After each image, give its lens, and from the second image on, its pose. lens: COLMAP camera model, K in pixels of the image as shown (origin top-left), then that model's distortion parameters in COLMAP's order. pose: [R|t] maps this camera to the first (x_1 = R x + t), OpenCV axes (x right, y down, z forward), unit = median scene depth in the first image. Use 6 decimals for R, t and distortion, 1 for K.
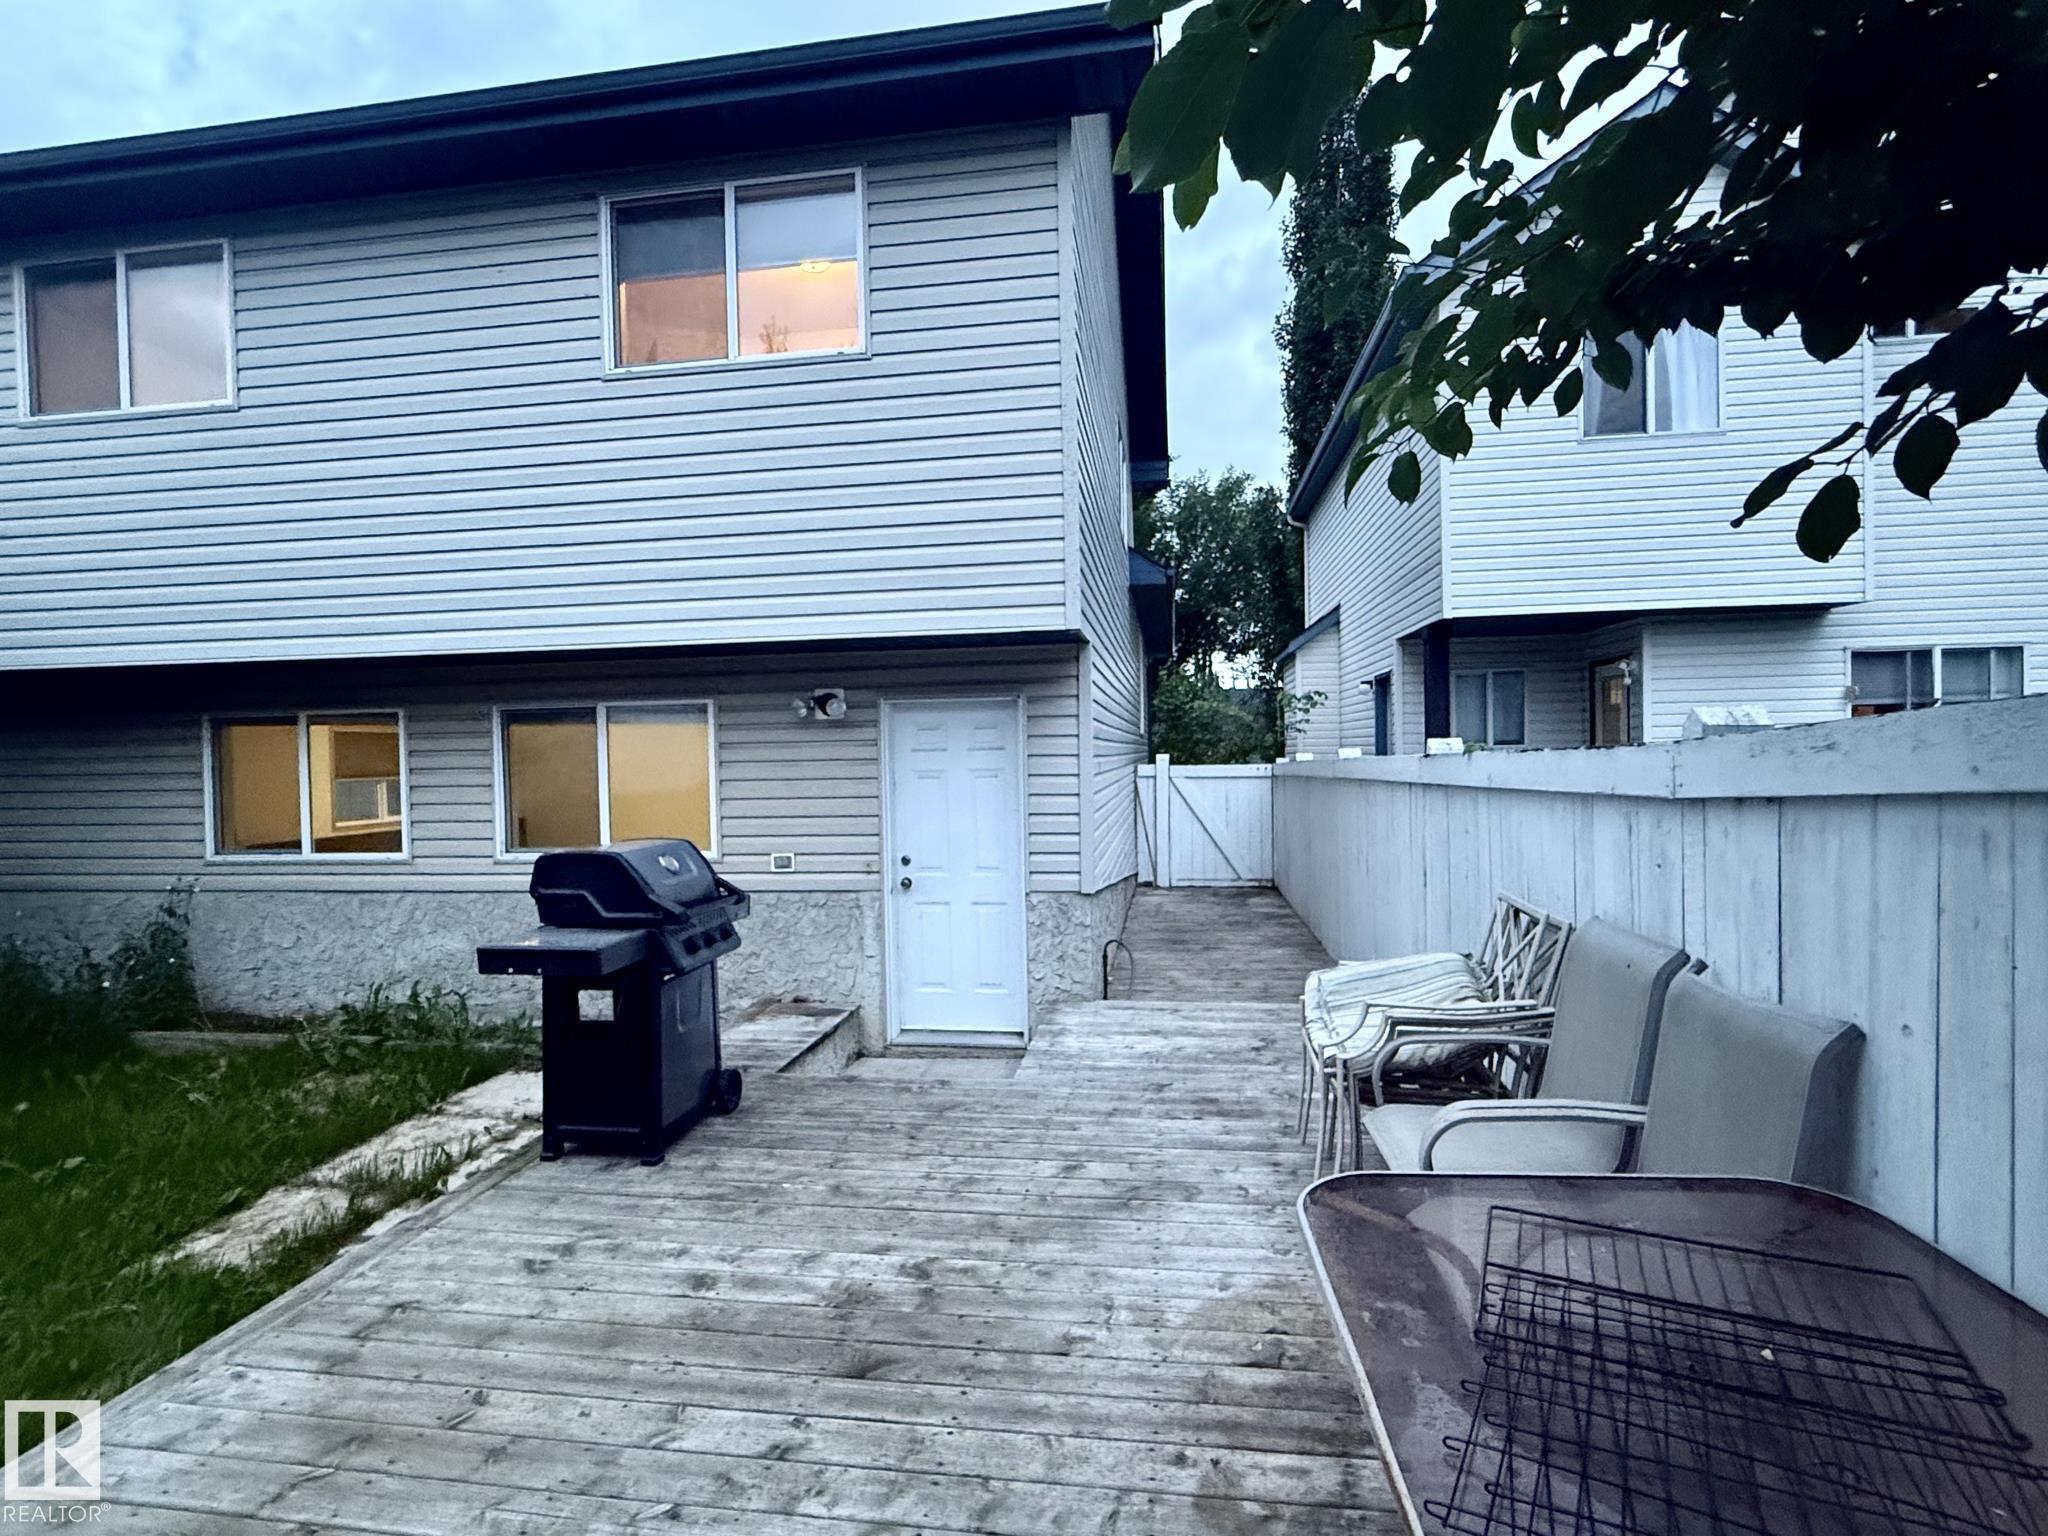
lens RADIAL K [[978.3, 0, 1024.2], [0, 978.3, 772.9], [0, 0, 1]] dist [-0.001458, 0.000871]
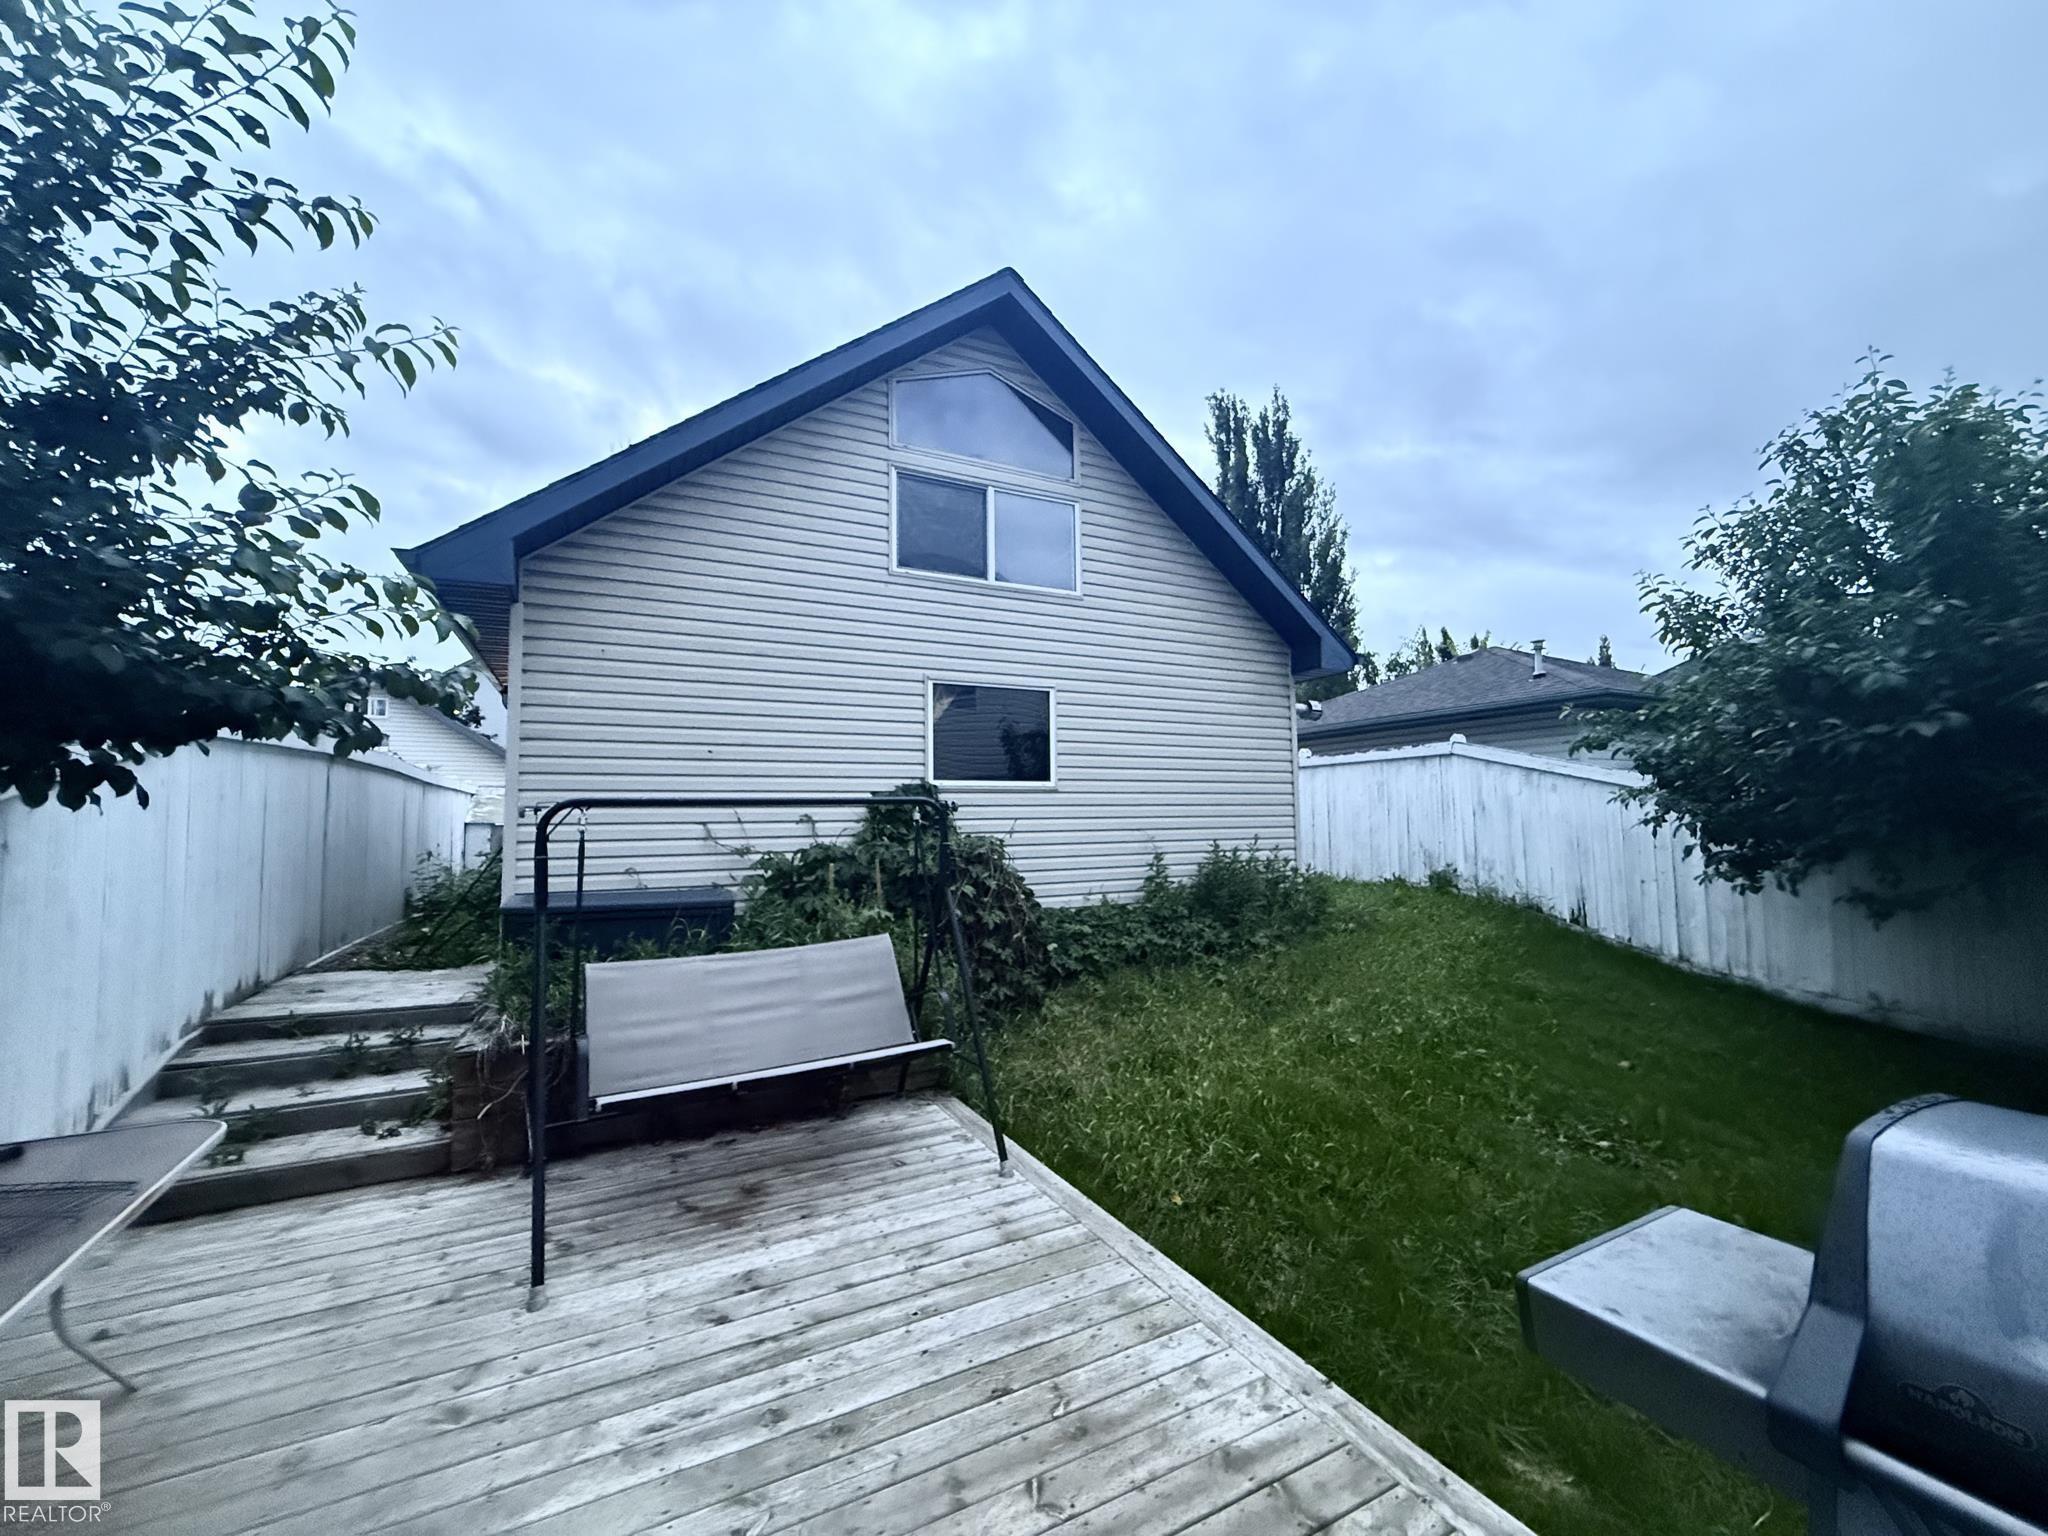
lens RADIAL K [[812.5, 0, 1019.6], [0, 812.5, 772.0], [0, 0, 1]] dist [-0.003342, -0.000211]
pose [[-0.805858, -0.008444, -0.592049, -0.034080], [0.011792, 0.999471, -0.030305, -0.032267], [0.591992, -0.031403, -0.805332, 0.966099]]
